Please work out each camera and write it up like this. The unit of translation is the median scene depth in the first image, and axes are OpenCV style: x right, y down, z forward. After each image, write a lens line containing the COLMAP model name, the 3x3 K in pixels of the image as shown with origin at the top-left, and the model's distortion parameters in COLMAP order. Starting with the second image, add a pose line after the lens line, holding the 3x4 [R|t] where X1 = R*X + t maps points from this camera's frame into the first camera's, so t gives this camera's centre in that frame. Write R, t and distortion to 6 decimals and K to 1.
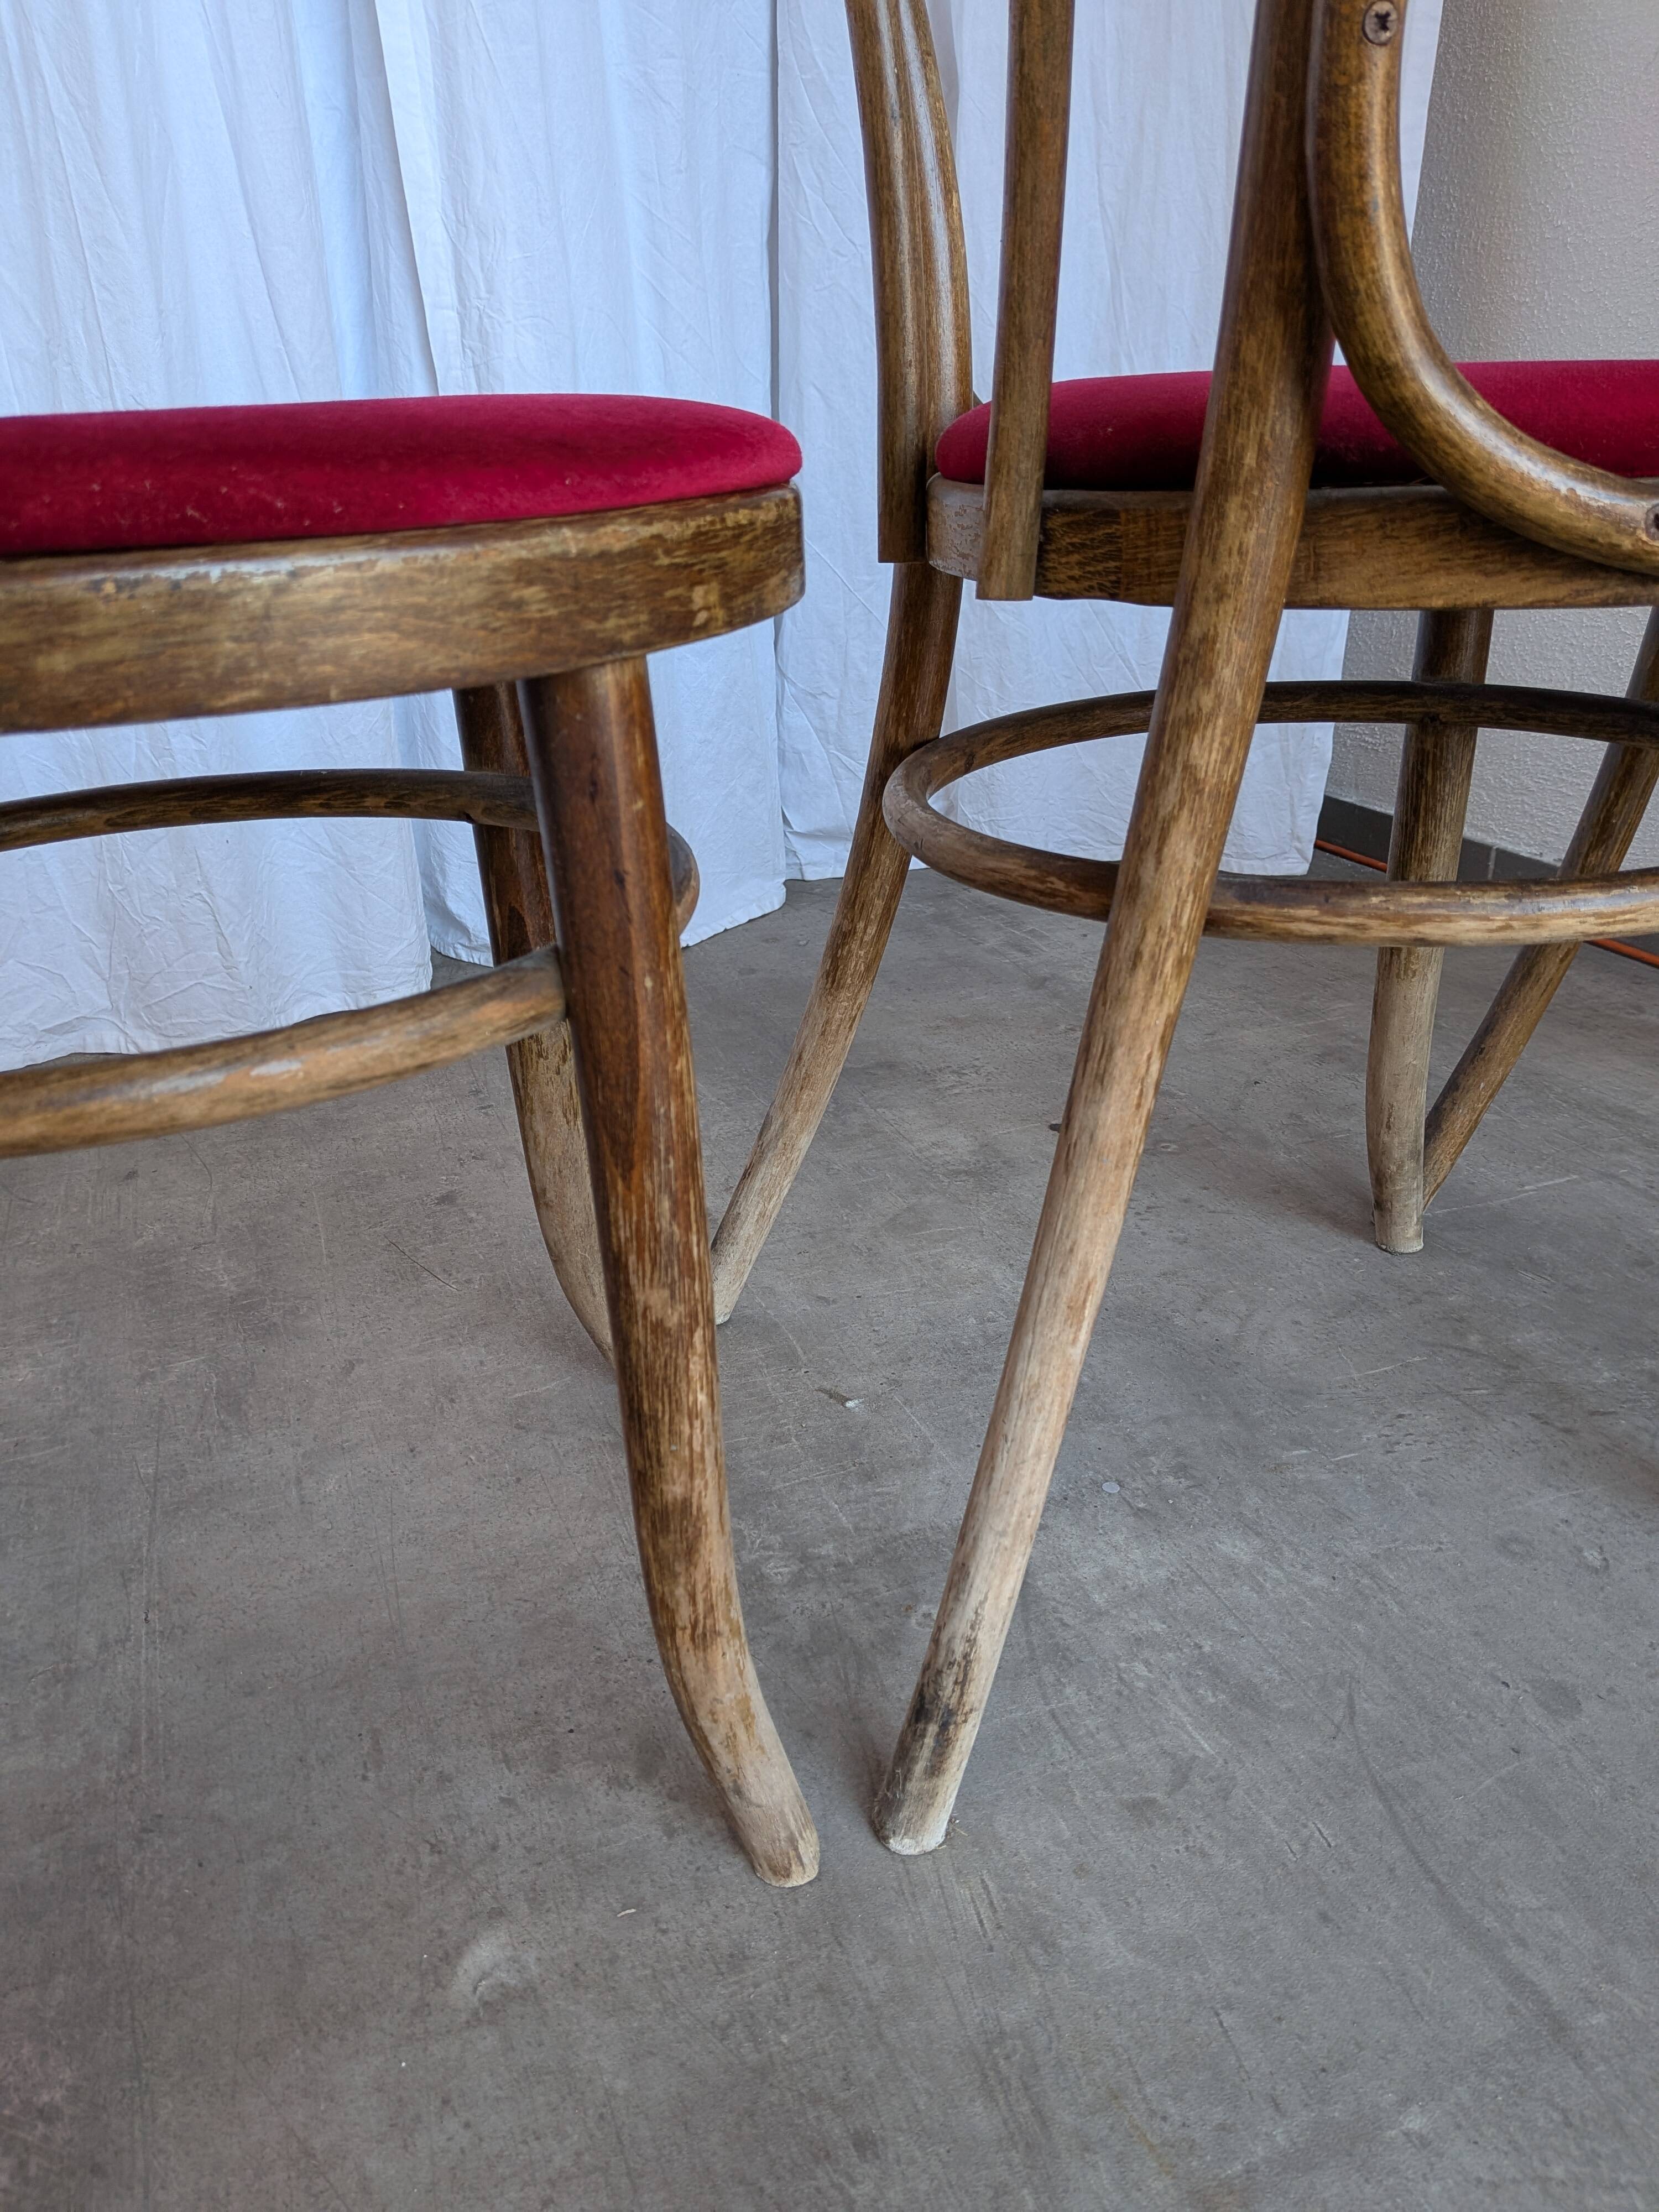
lens RADIAL K [[1651.5, 0, 815.9], [0, 1651.5, 1110.7], [0, 0, 1]] dist [0.026602, -0.079675]
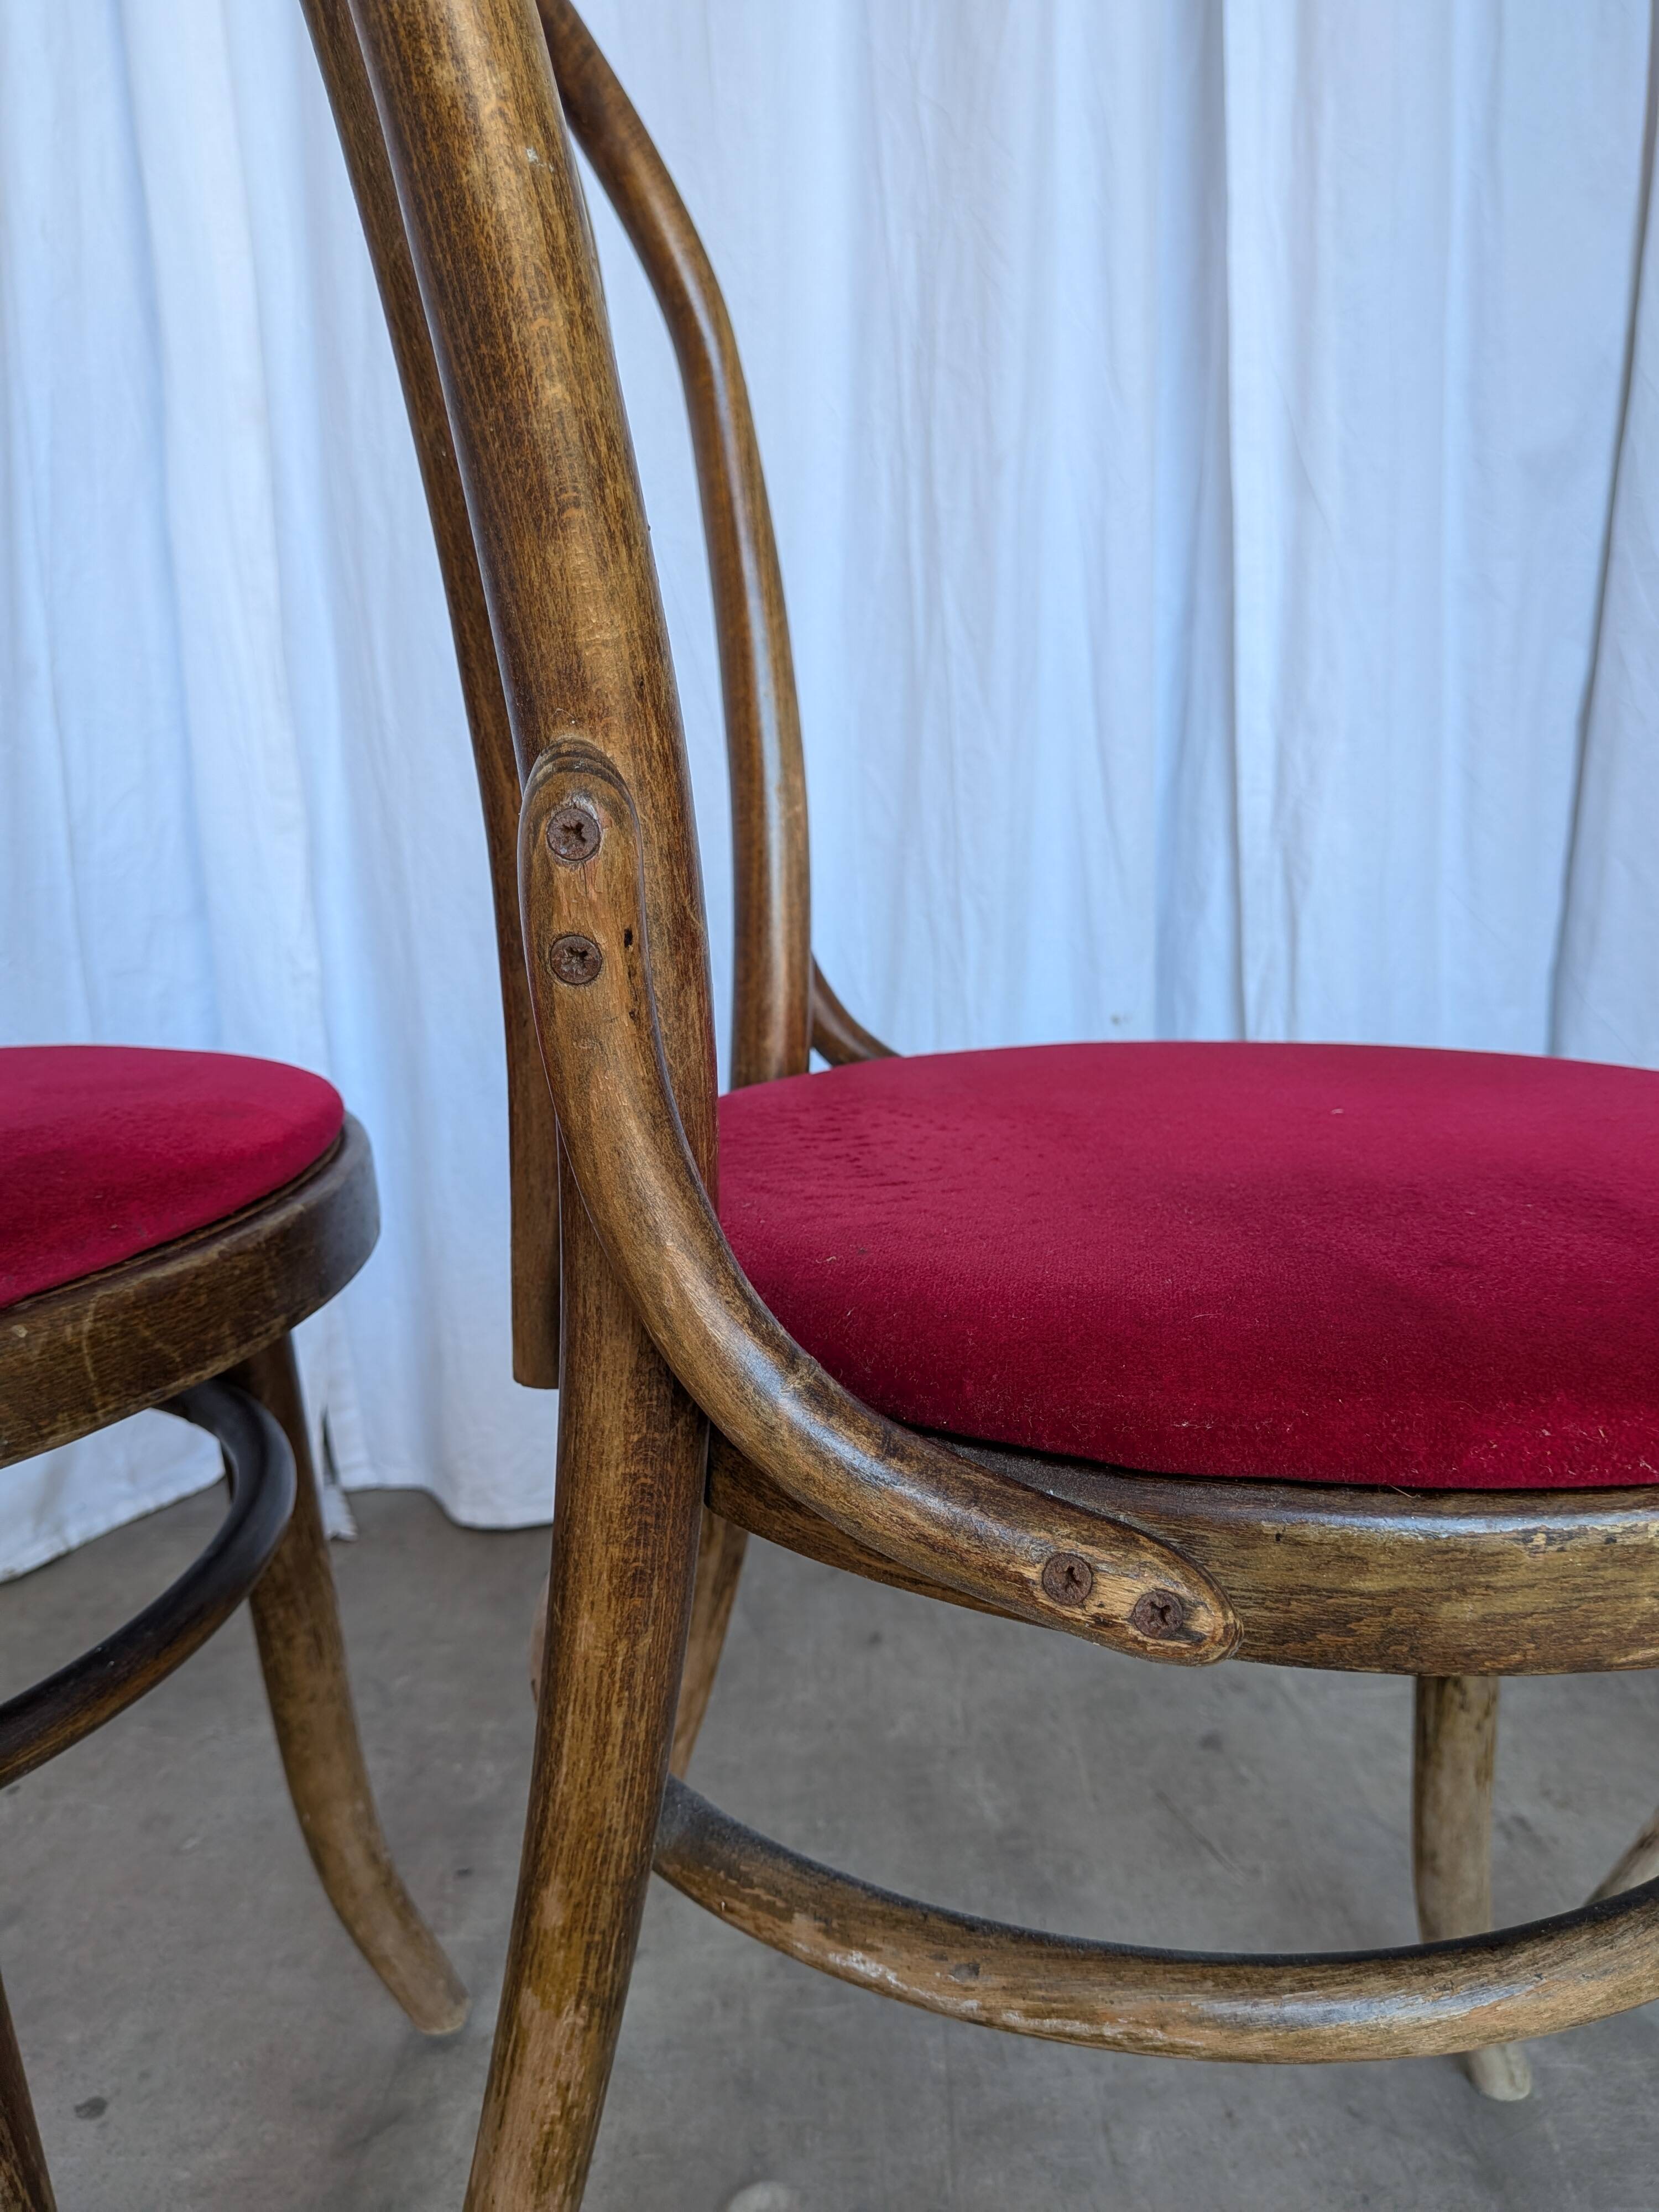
lens RADIAL K [[1651.5, 0, 792.6], [0, 1651.5, 1074.7], [0, 0, 1]] dist [0.026602, -0.079675]
pose [[0.937638, 0.076129, -0.339173, -0.220093], [-0.145485, 0.972100, -0.183998, -0.142551], [0.315703, 0.221868, 0.922554, 0.008270]]
